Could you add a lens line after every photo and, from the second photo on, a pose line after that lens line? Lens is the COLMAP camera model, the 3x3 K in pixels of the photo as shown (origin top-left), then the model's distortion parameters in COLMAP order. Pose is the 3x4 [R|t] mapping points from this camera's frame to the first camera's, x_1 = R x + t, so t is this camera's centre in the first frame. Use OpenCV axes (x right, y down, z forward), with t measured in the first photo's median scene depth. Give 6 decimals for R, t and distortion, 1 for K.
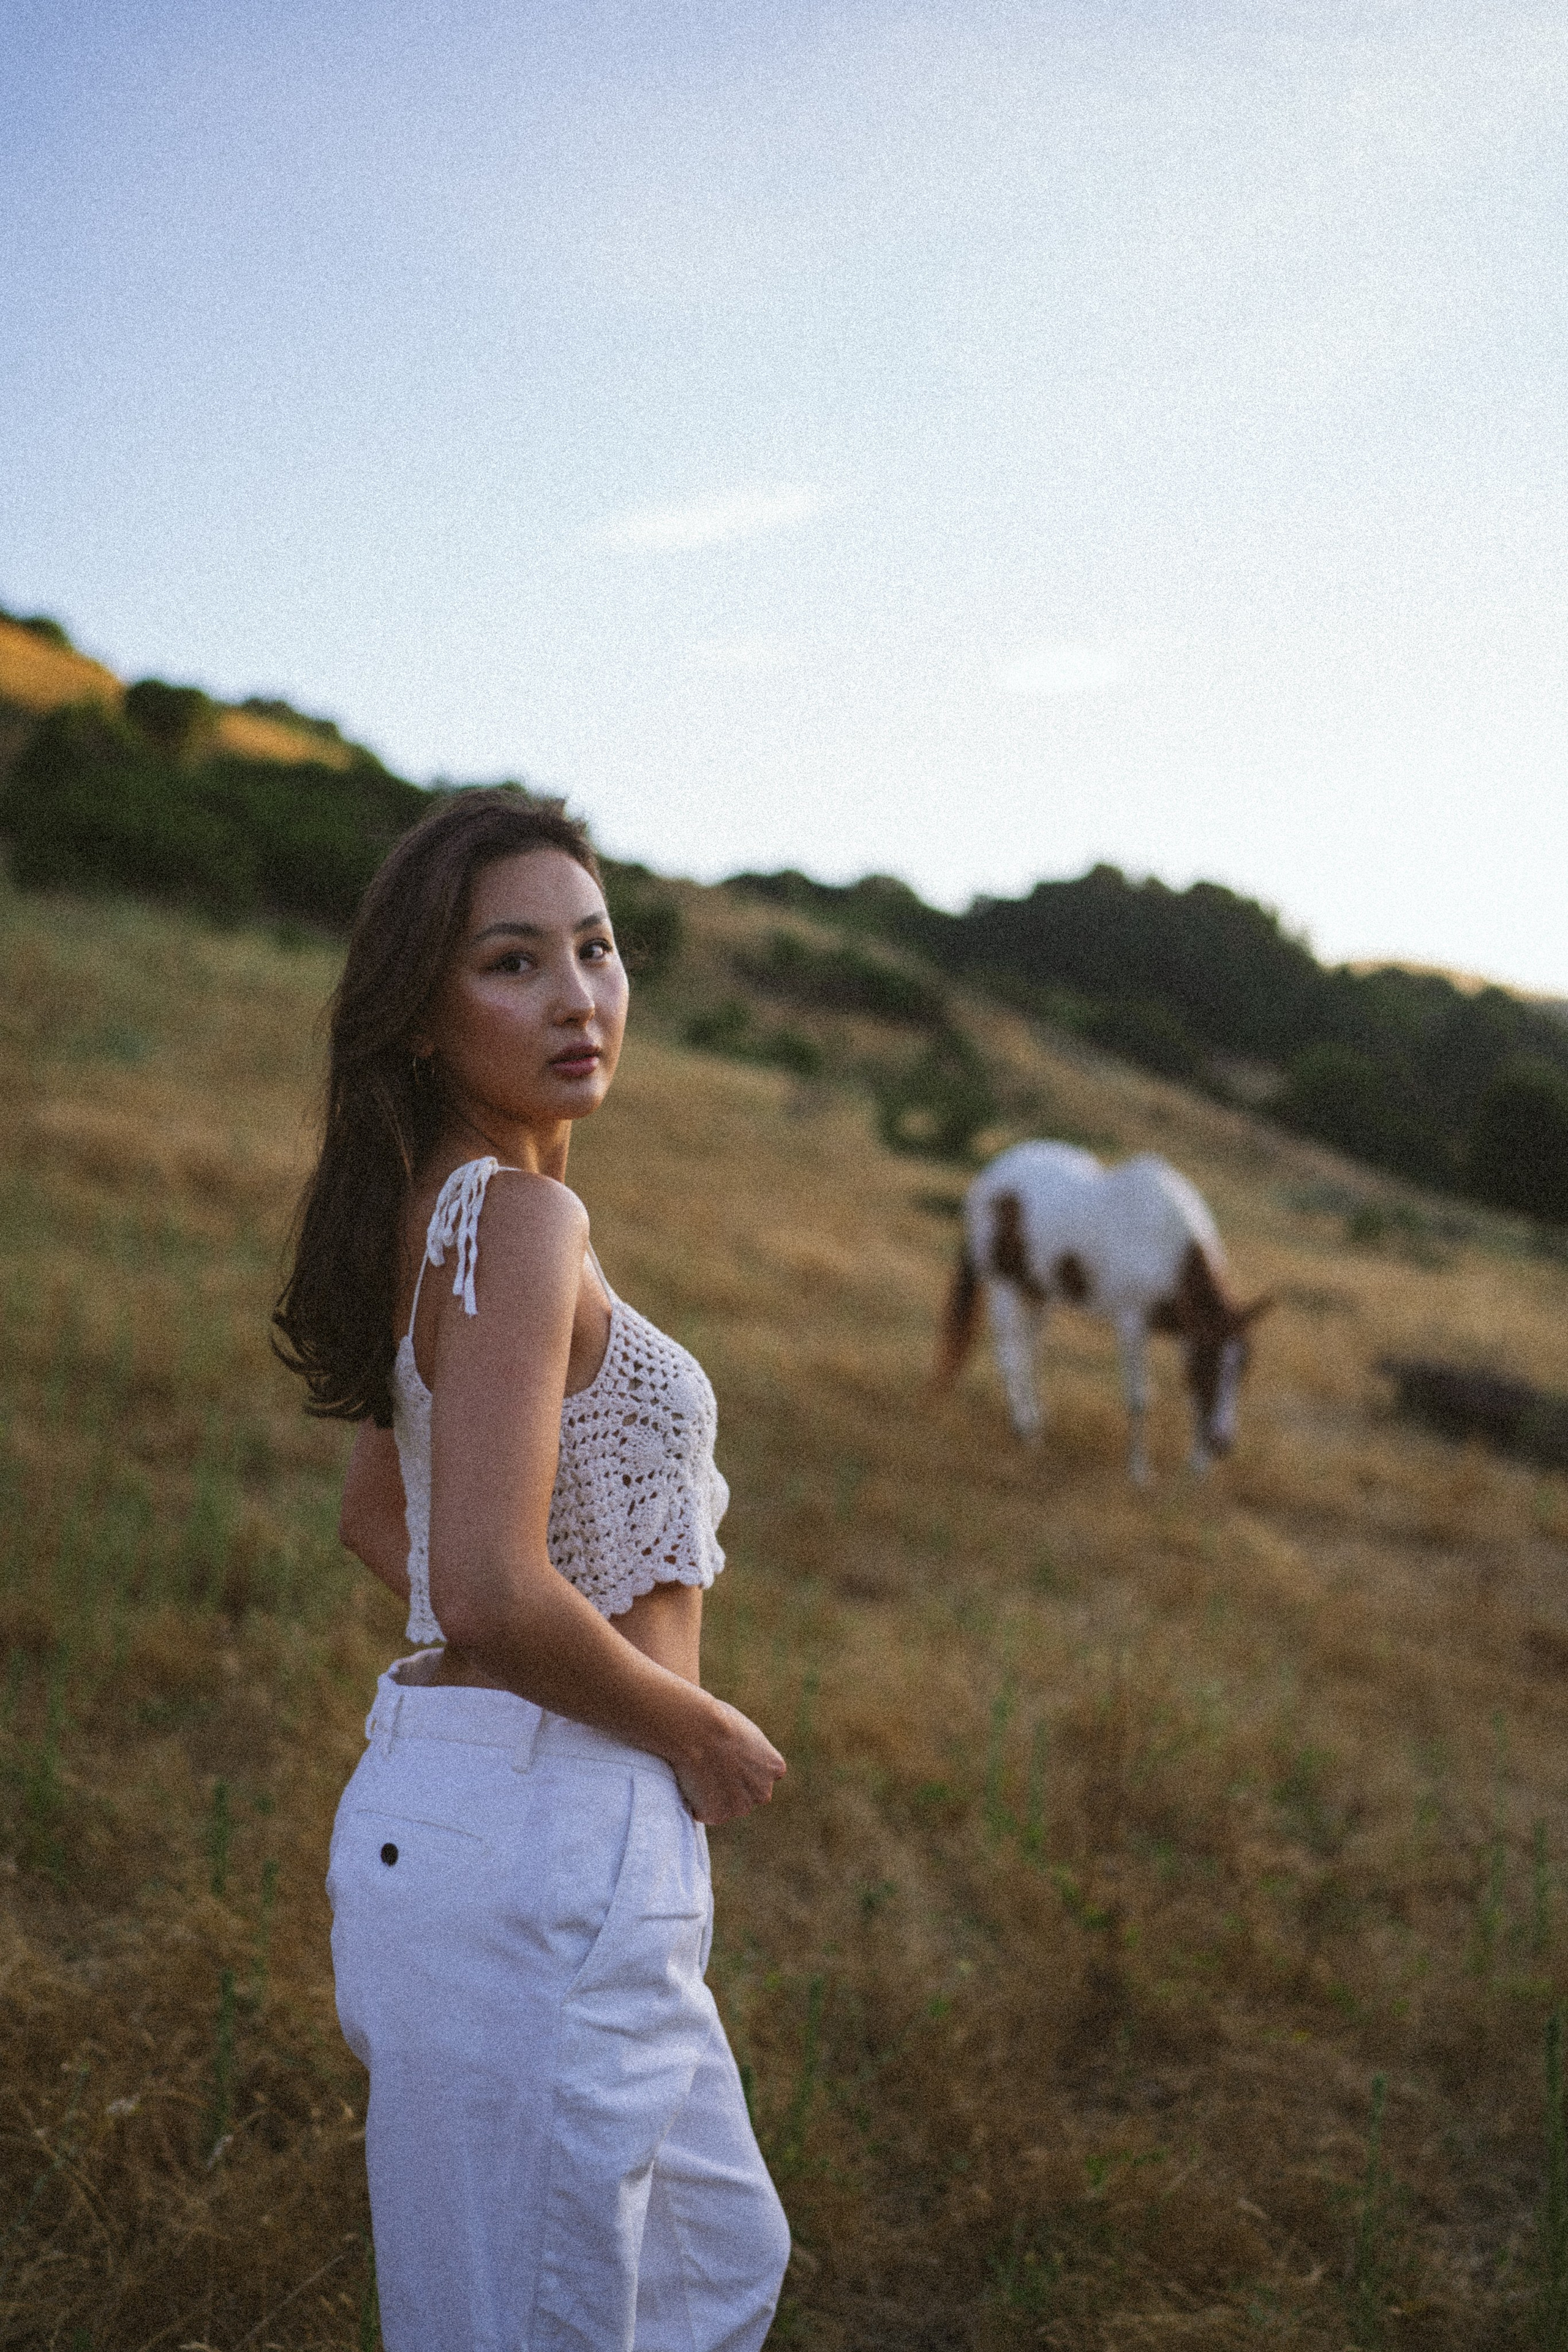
lens RADIAL K [[2241.1, 0, 789.7], [0, 2241.1, 1199.6], [0, 0, 1]] dist [0.001949, 0.000000]
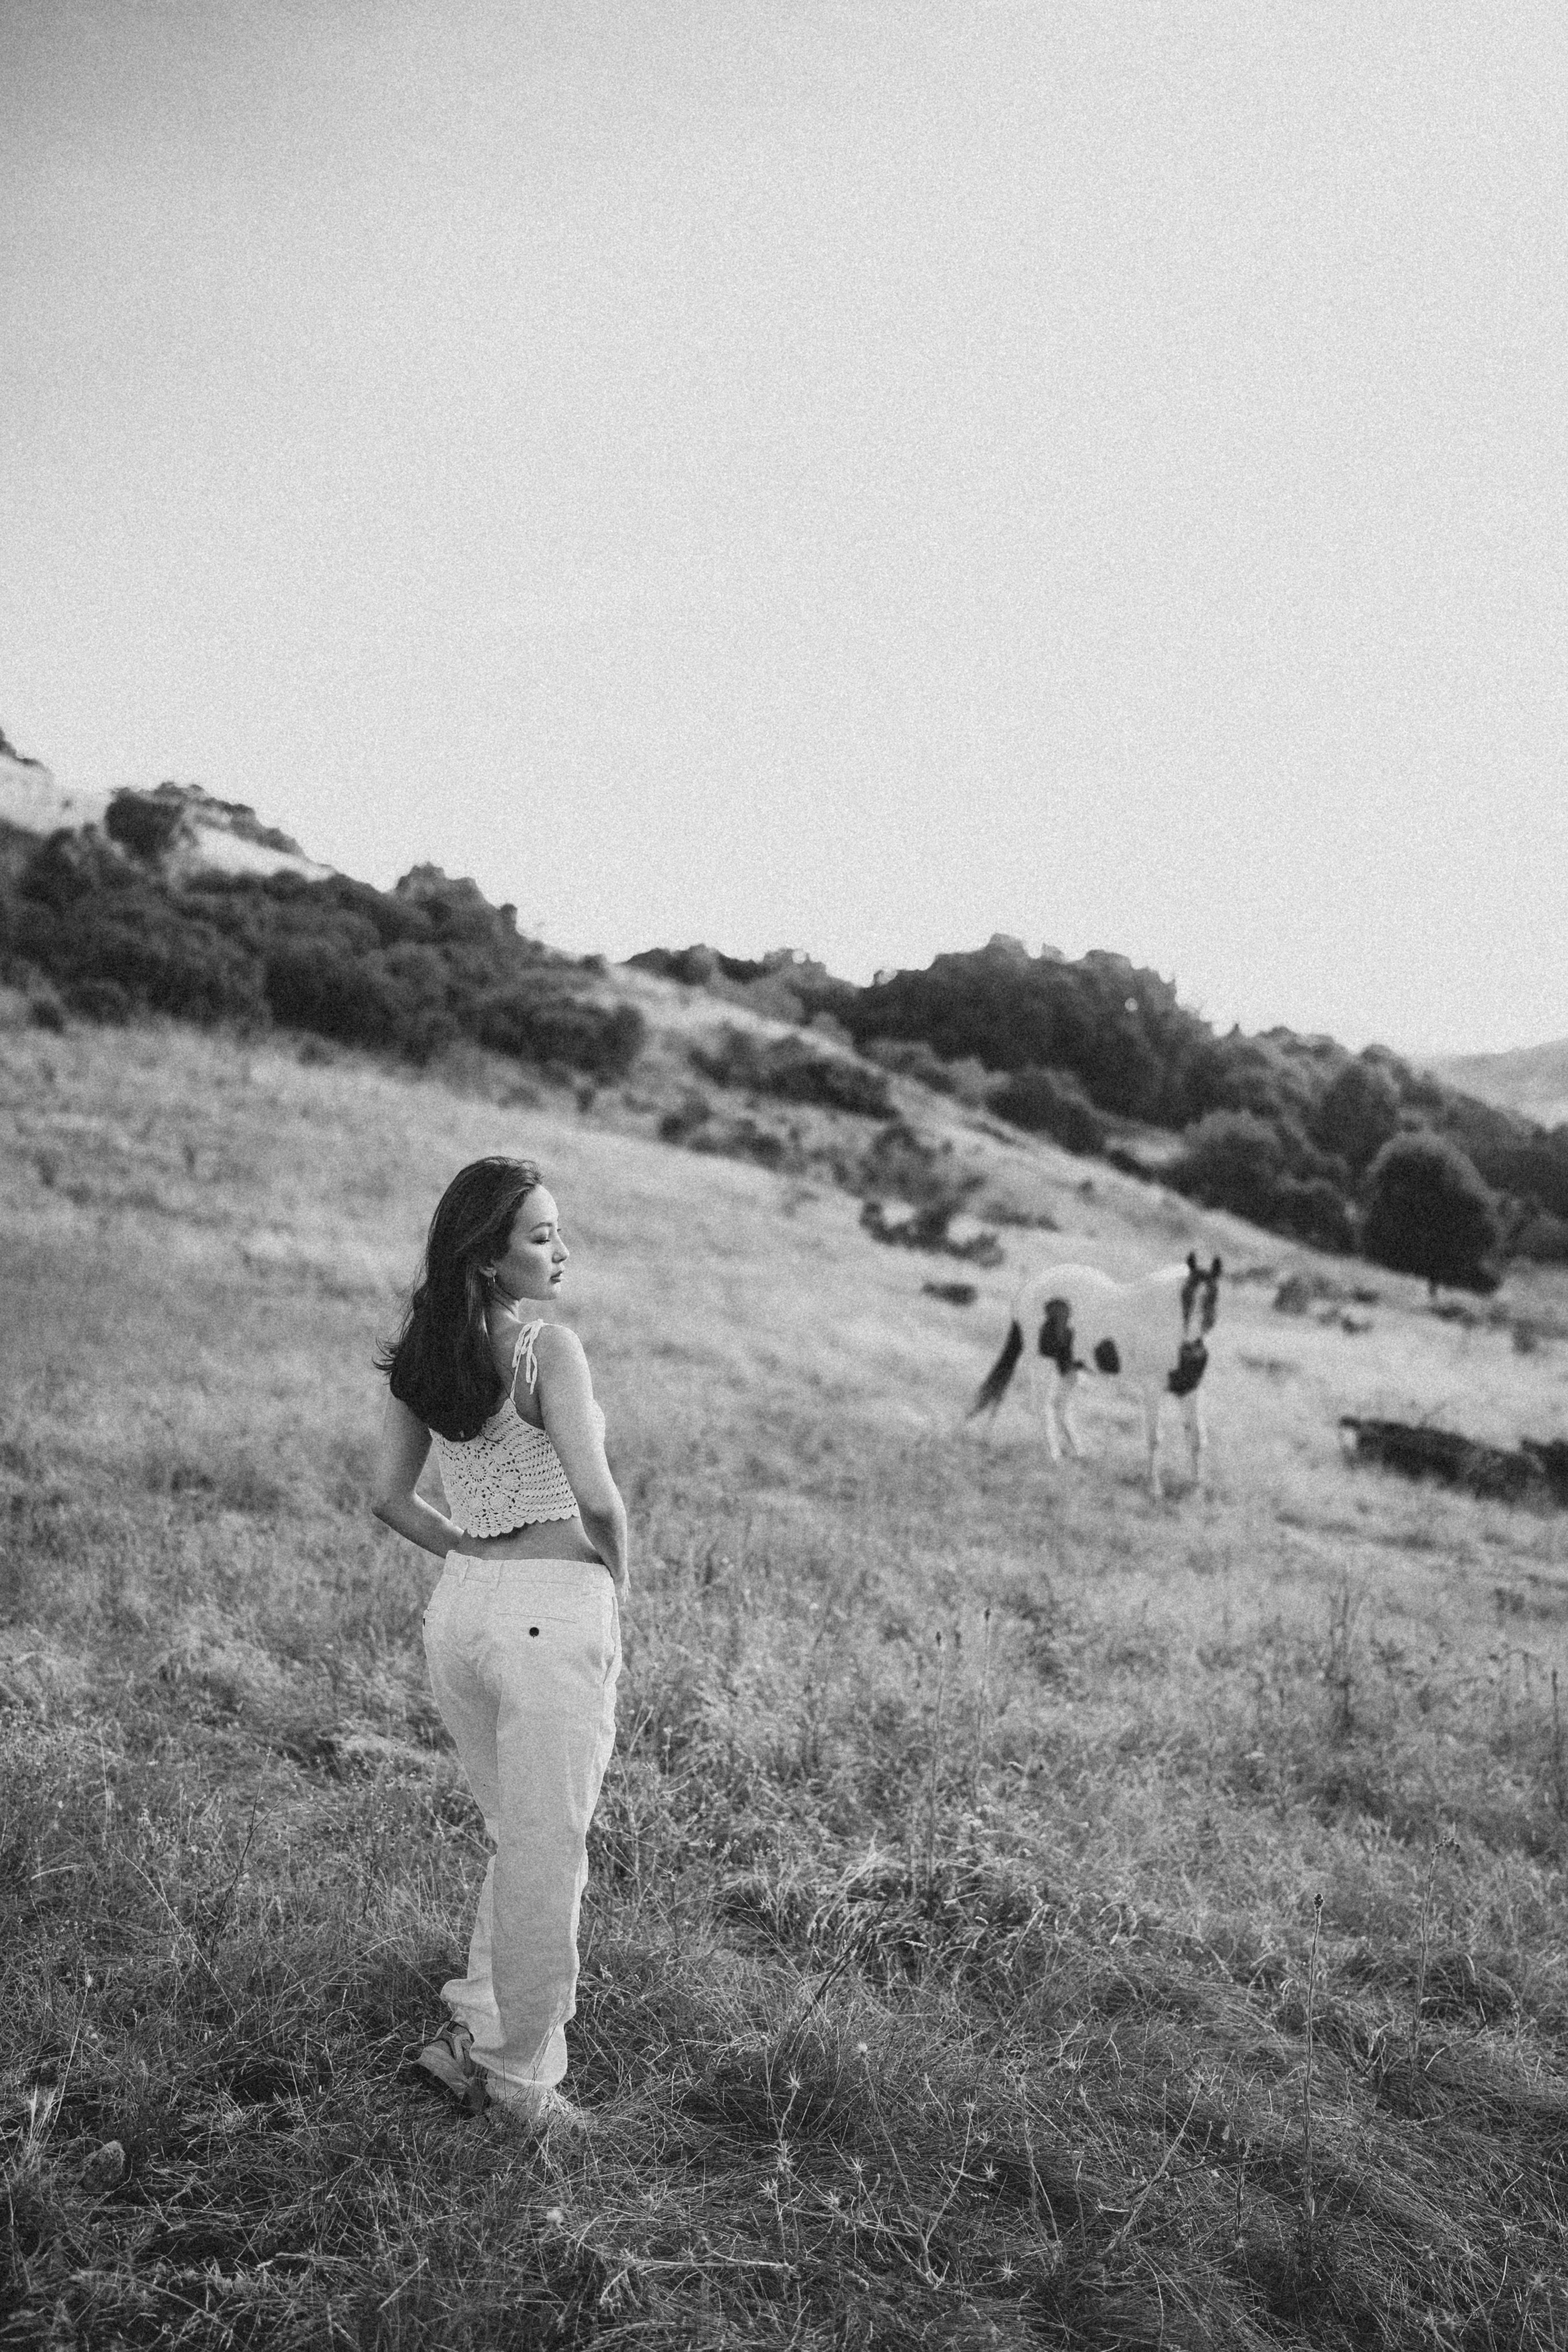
lens RADIAL K [[2241.1, 0, 783.2], [0, 2241.1, 1191.6], [0, 0, 1]] dist [0.001949, 0.000000]
pose [[0.998805, -0.021088, 0.044087, -0.049676], [0.022503, 0.999239, -0.031853, -0.010743], [-0.043382, 0.032807, 0.998520, -0.121225]]
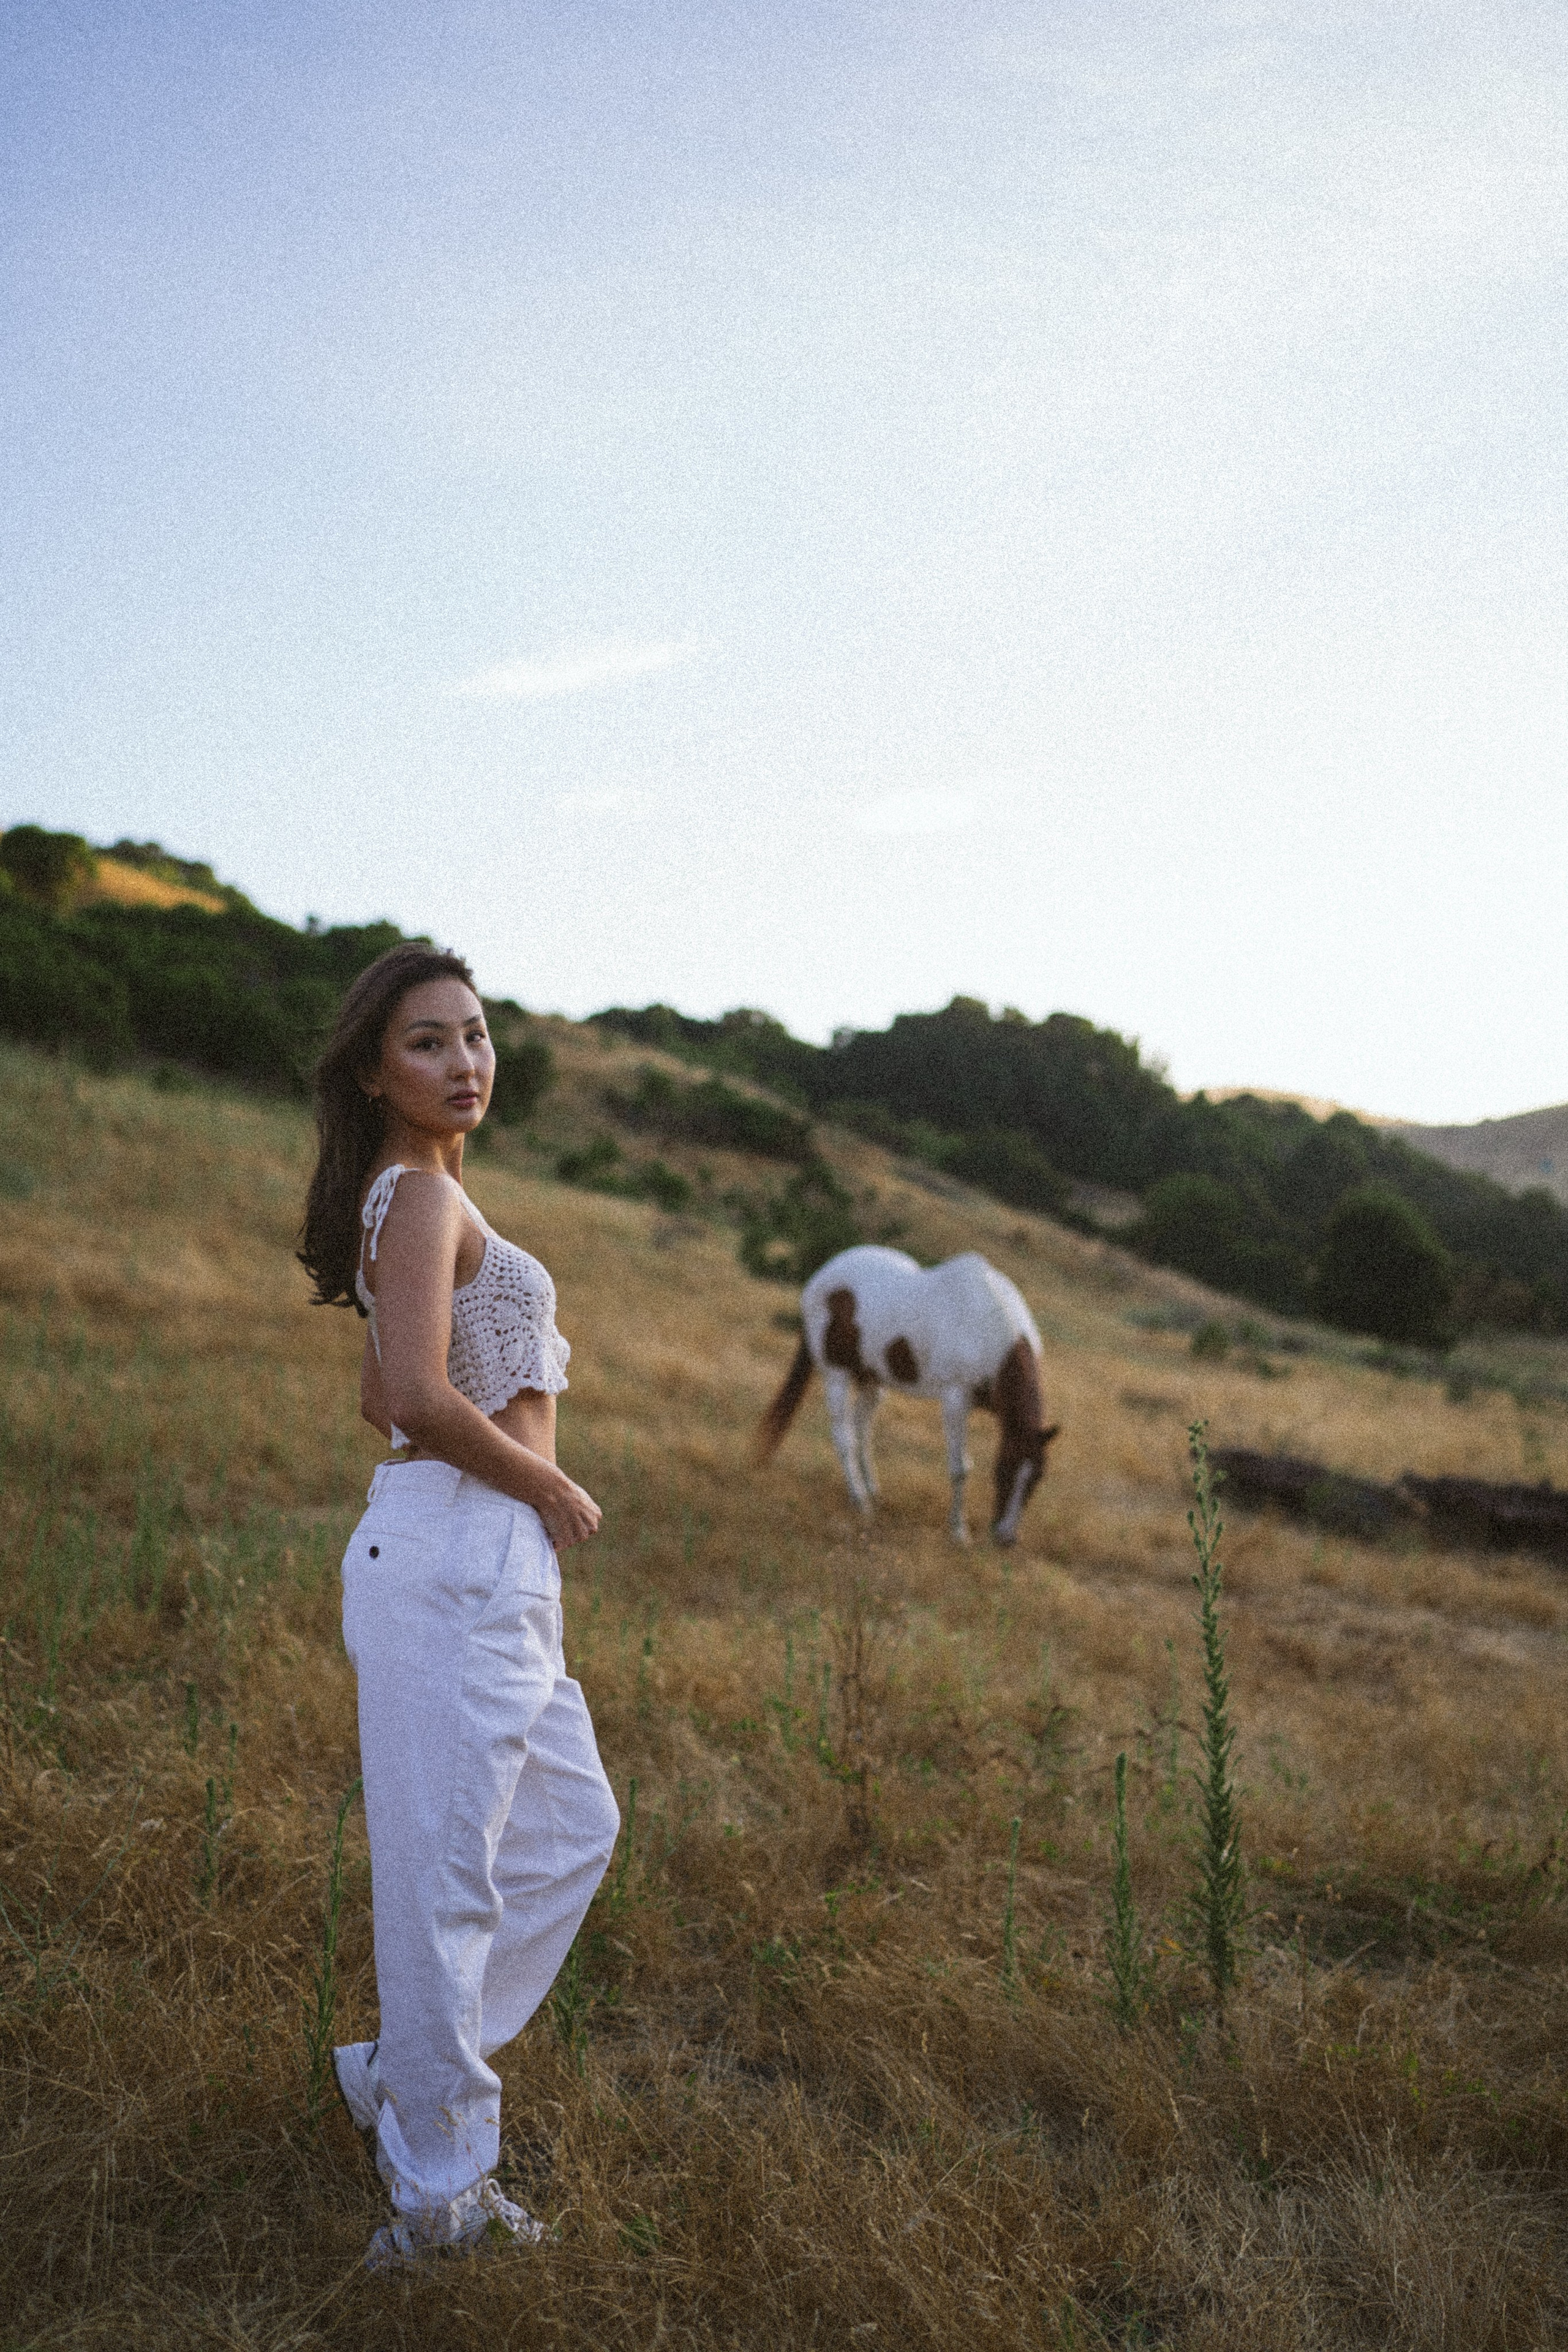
lens RADIAL K [[2241.1, 0, 787.8], [0, 2241.1, 1179.2], [0, 0, 1]] dist [0.001949, 0.000000]
pose [[0.998312, -0.013640, 0.056449, 0.002758], [0.017555, 0.997431, -0.069453, 0.006058], [-0.055356, 0.070327, 0.995987, -0.036058]]
